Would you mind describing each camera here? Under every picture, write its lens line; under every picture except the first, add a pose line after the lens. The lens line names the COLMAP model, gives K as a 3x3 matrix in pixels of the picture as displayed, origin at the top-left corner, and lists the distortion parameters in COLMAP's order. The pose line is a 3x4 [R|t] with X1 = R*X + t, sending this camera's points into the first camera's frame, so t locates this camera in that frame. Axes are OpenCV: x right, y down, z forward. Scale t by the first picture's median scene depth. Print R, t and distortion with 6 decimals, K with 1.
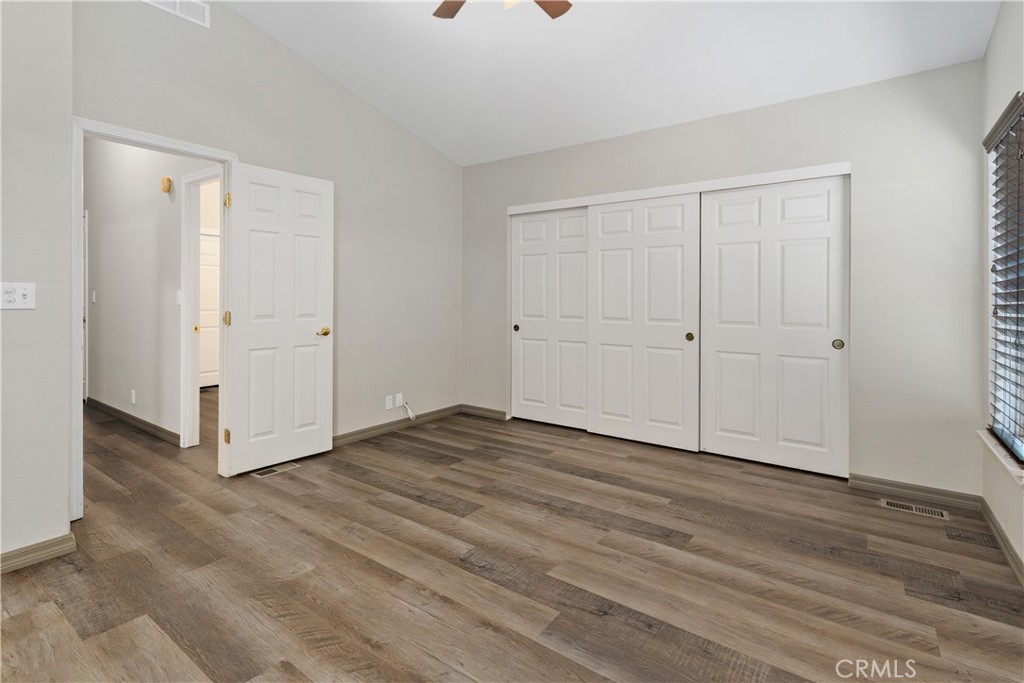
lens RADIAL K [[484.5, 0, 510.7], [0, 484.5, 296.3], [0, 0, 1]] dist [0.001607, 0.000423]
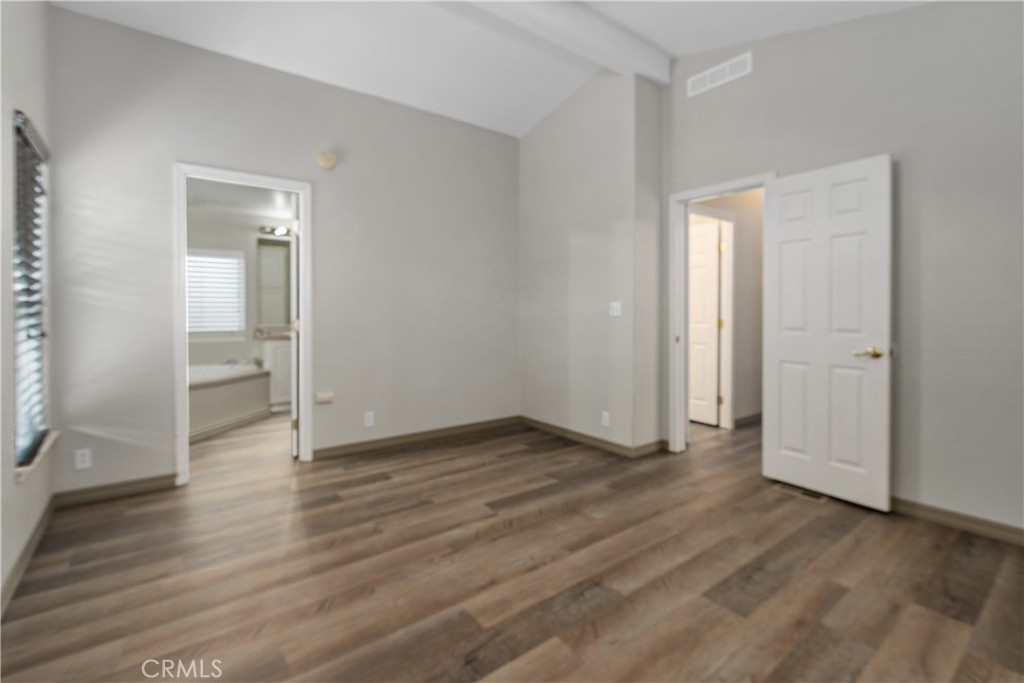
lens RADIAL K [[465.2, 0, 511.8], [0, 465.2, 312.7], [0, 0, 1]] dist [-0.002939, -0.000396]
pose [[-0.283002, 0.001084, -0.959119, 0.814542], [0.004302, 0.999991, -0.000140, 0.011629], [0.959110, -0.004166, -0.283004, 1.089005]]
